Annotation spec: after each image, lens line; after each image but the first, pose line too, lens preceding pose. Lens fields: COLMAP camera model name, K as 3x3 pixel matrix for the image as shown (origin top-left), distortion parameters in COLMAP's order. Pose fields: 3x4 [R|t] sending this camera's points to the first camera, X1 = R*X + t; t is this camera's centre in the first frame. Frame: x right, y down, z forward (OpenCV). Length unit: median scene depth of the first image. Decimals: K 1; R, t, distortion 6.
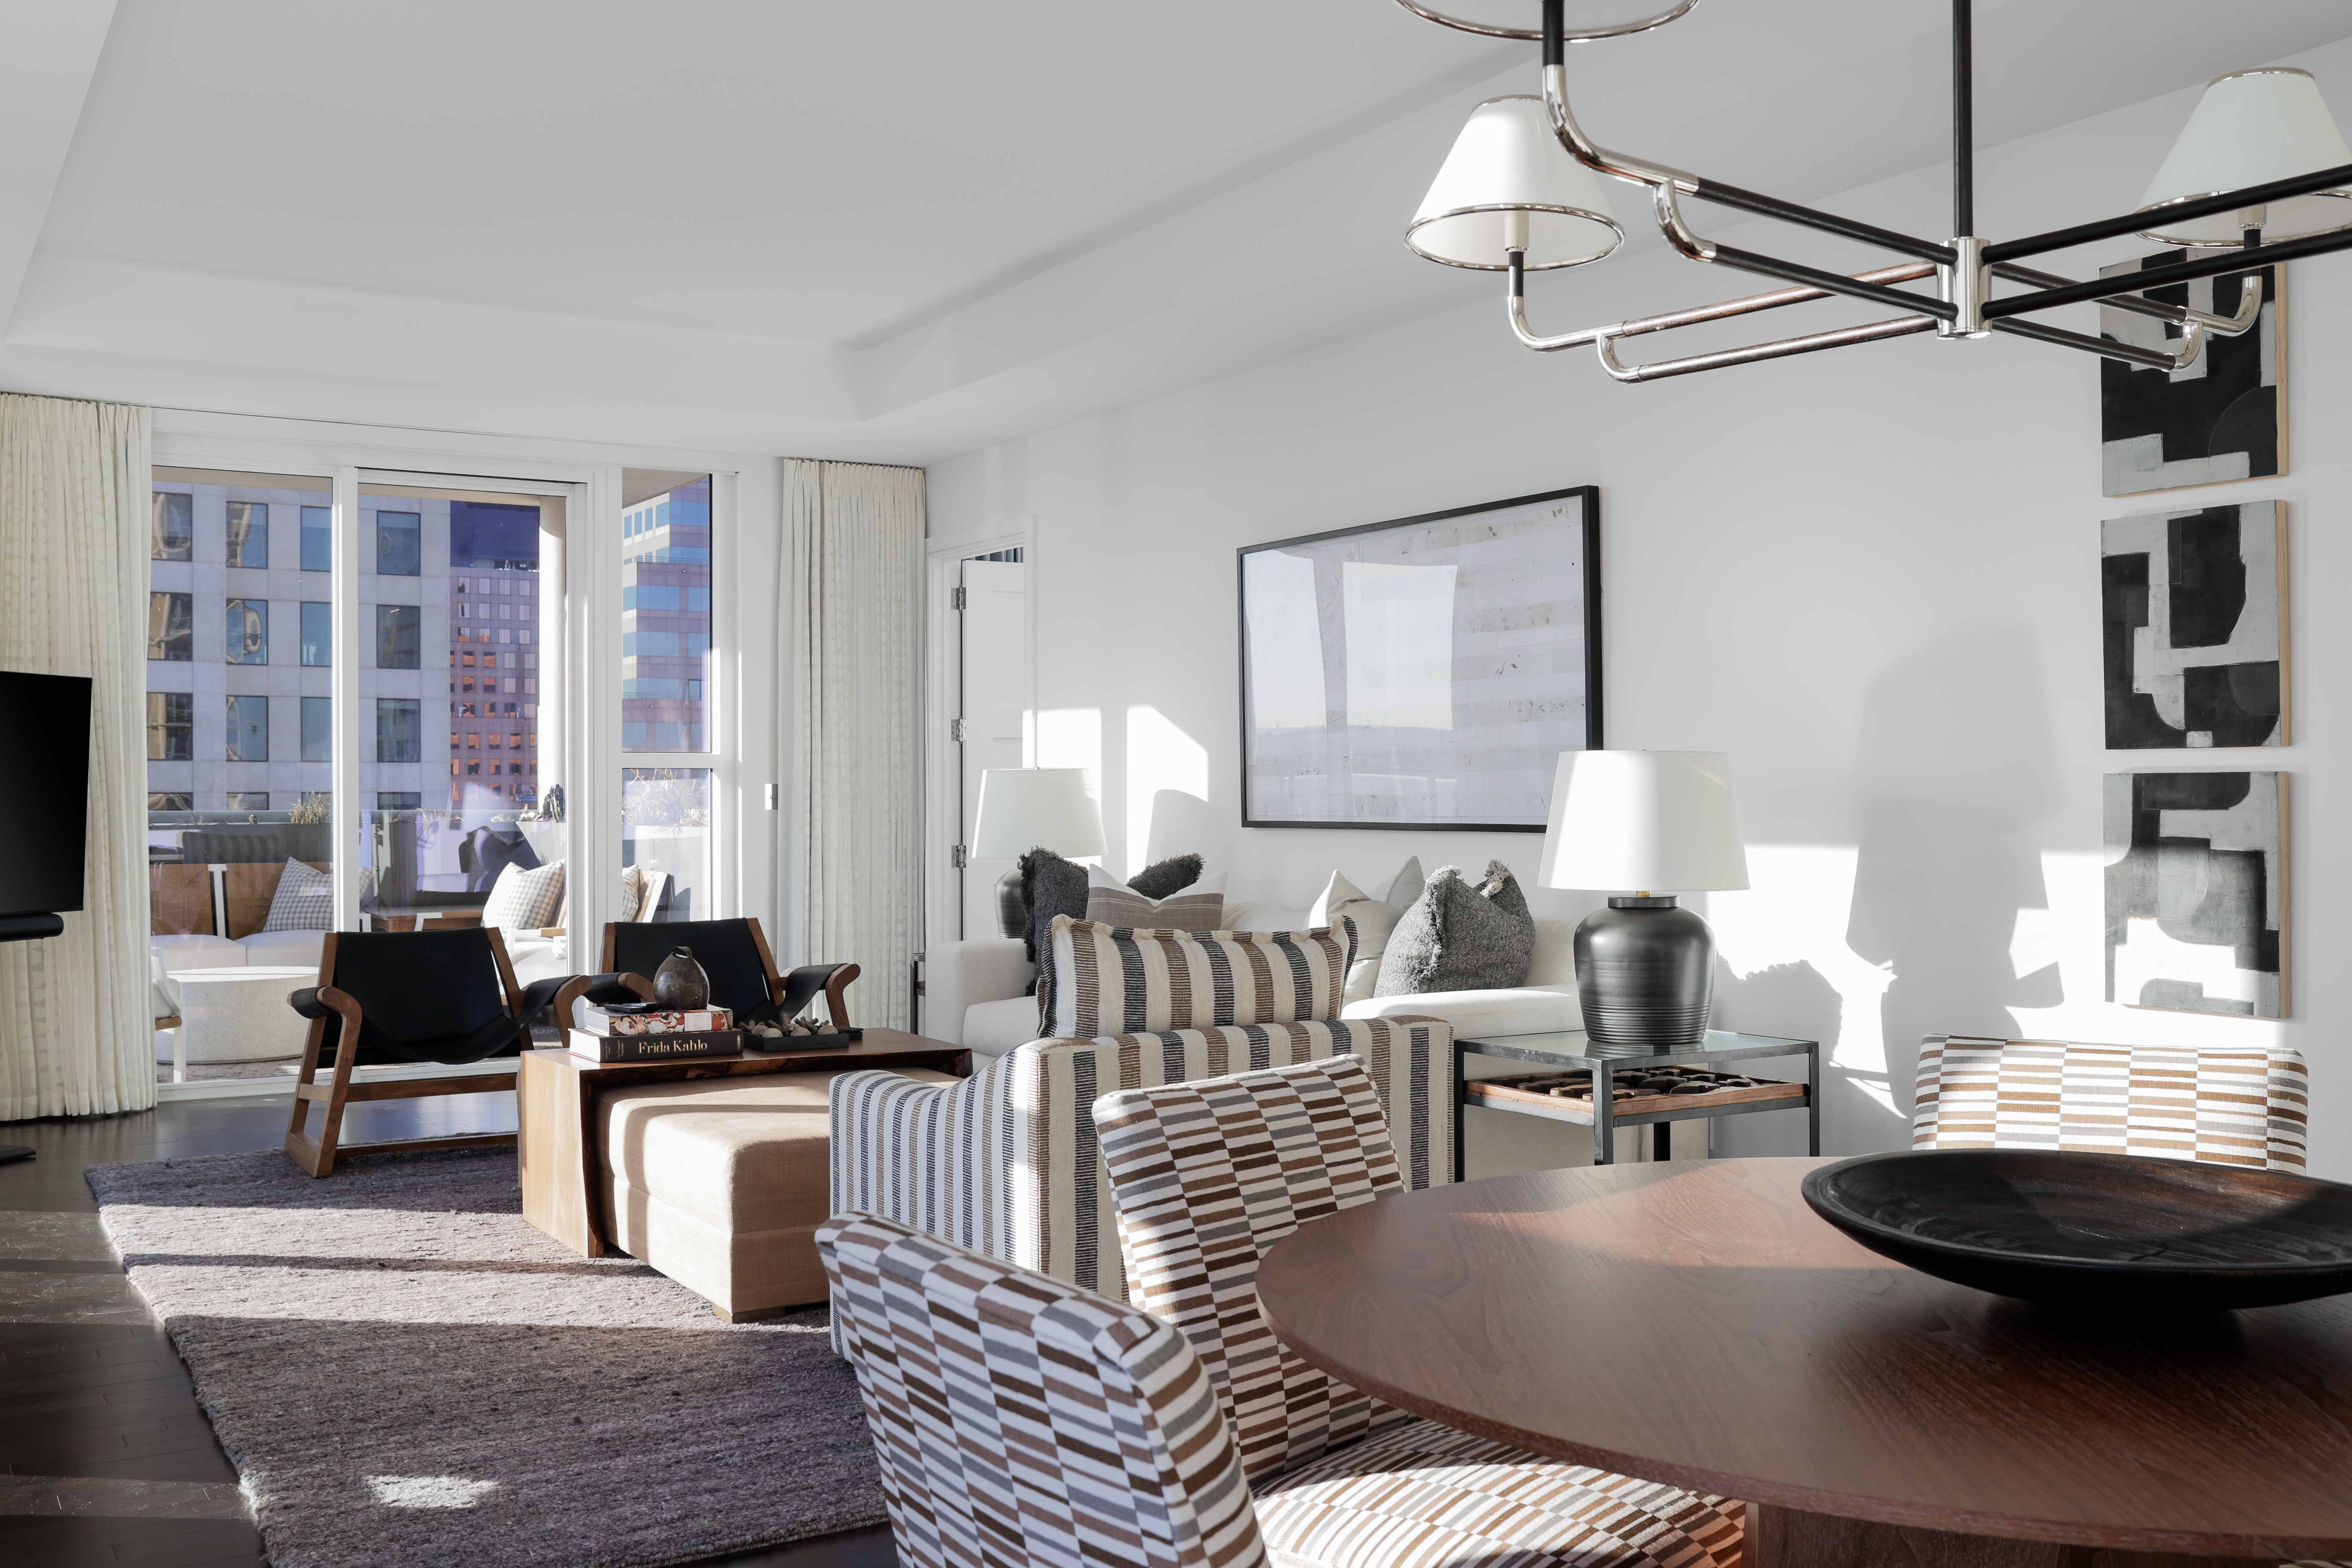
lens RADIAL K [[2201.7, 0, 1154.2], [0, 2201.7, 779.8], [0, 0, 1]] dist [0.010066, 0.000000]
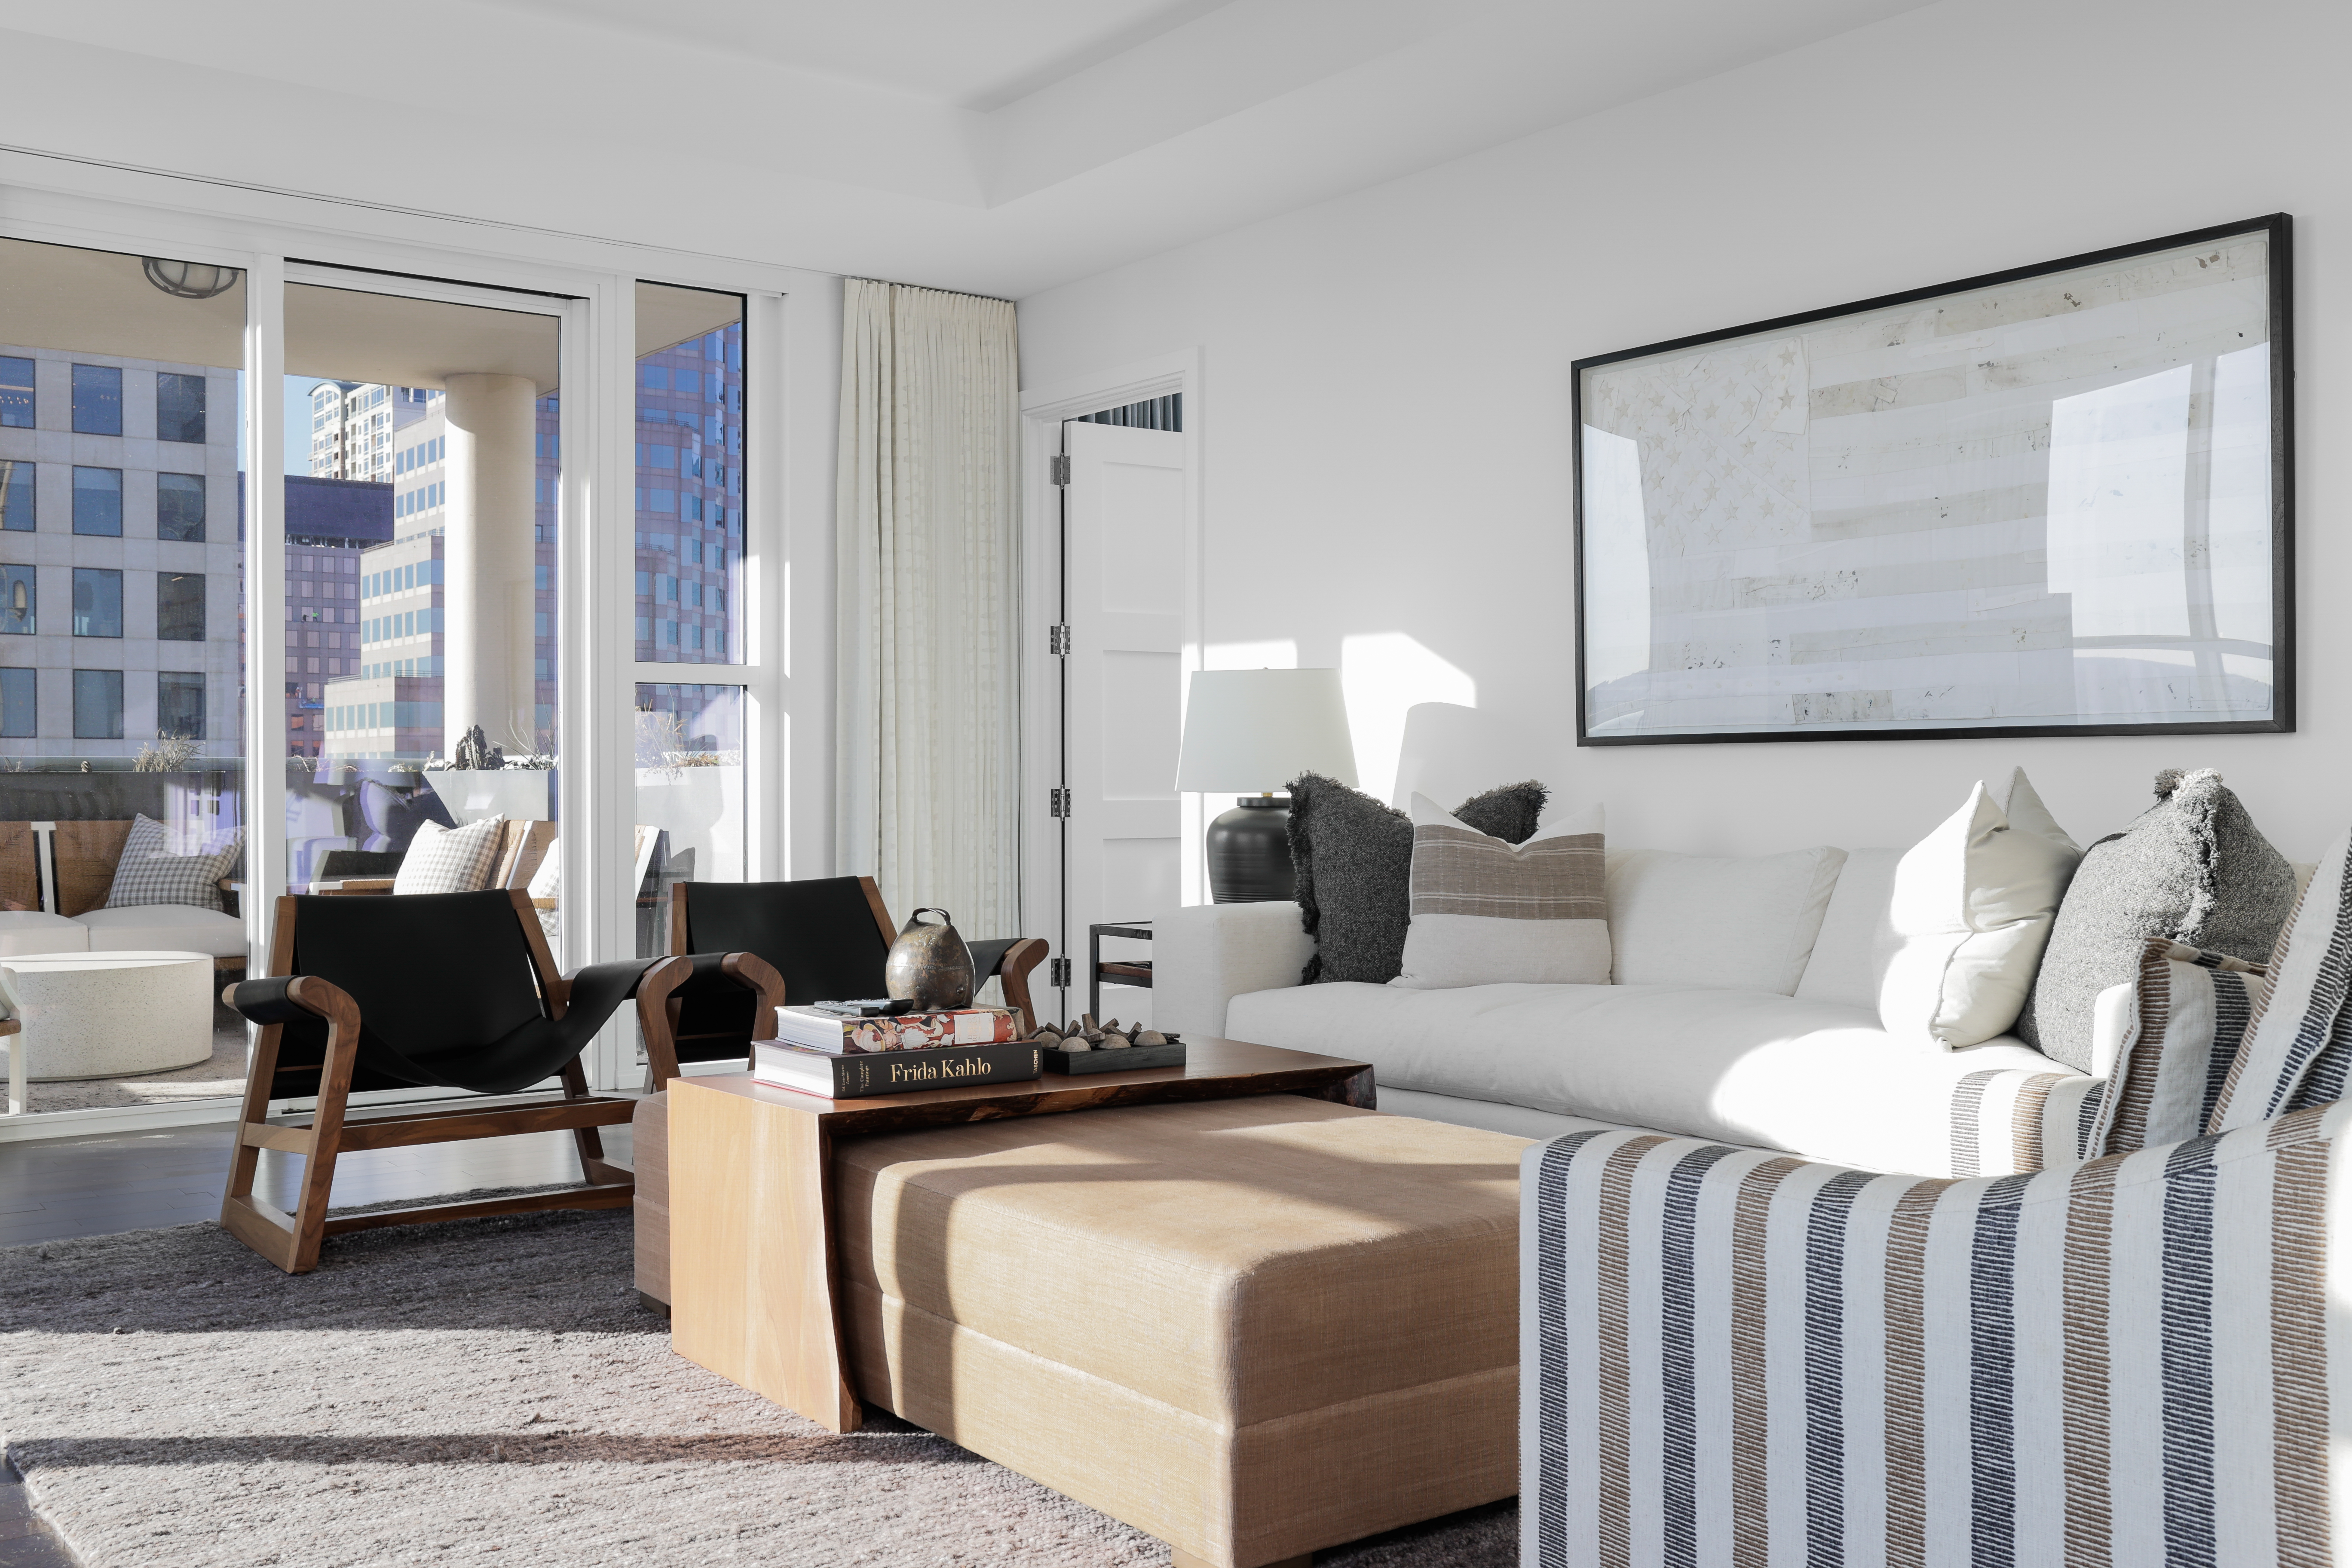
lens RADIAL K [[2168.0, 0, 1177.4], [0, 2168.0, 791.0], [0, 0, 1]] dist [-0.005571, 0.000000]
pose [[0.994322, -0.000098, 0.106409, -0.134061], [-0.001141, 0.999932, 0.011586, 0.022634], [-0.106403, -0.011642, 0.994255, 0.243822]]
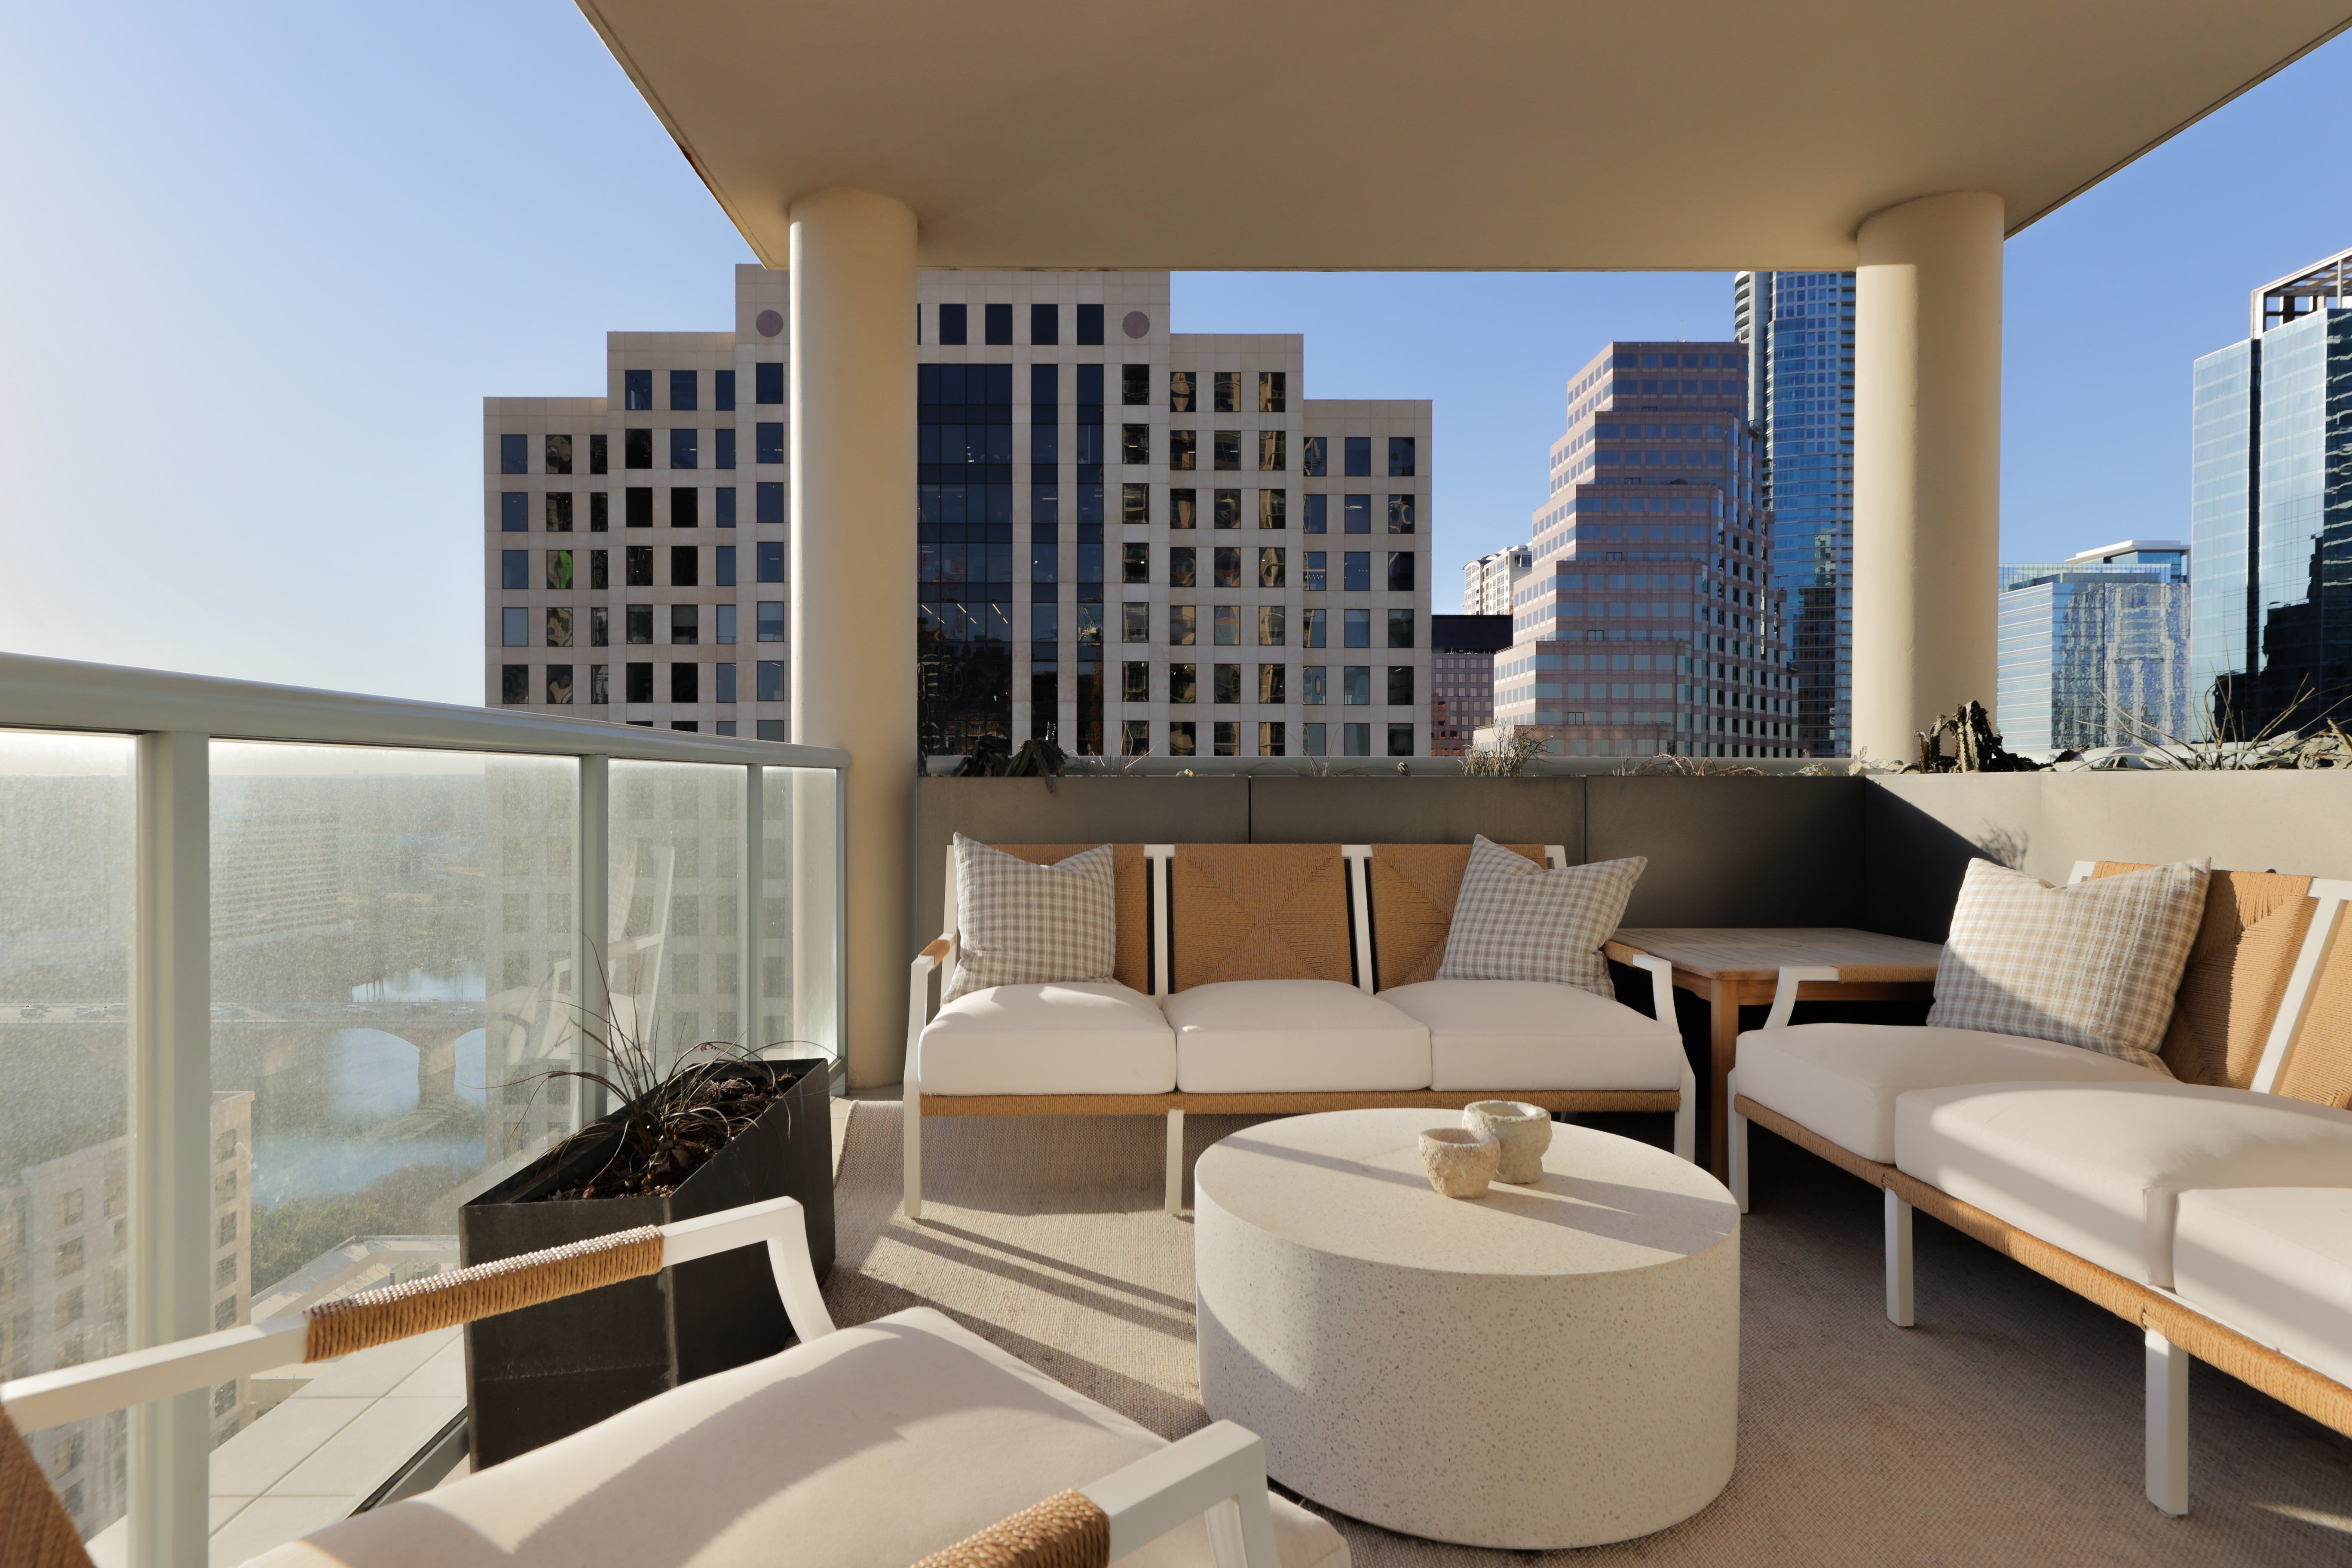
lens RADIAL K [[1221.7, 0, 1128.3], [0, 1221.7, 803.4], [0, 0, 1]] dist [0.001004, 0.000311]
pose [[0.859261, 0.010746, -0.511424, -0.398353], [0.000105, 0.999776, 0.021183, 0.026634], [0.511537, -0.018255, 0.859067, 0.887587]]
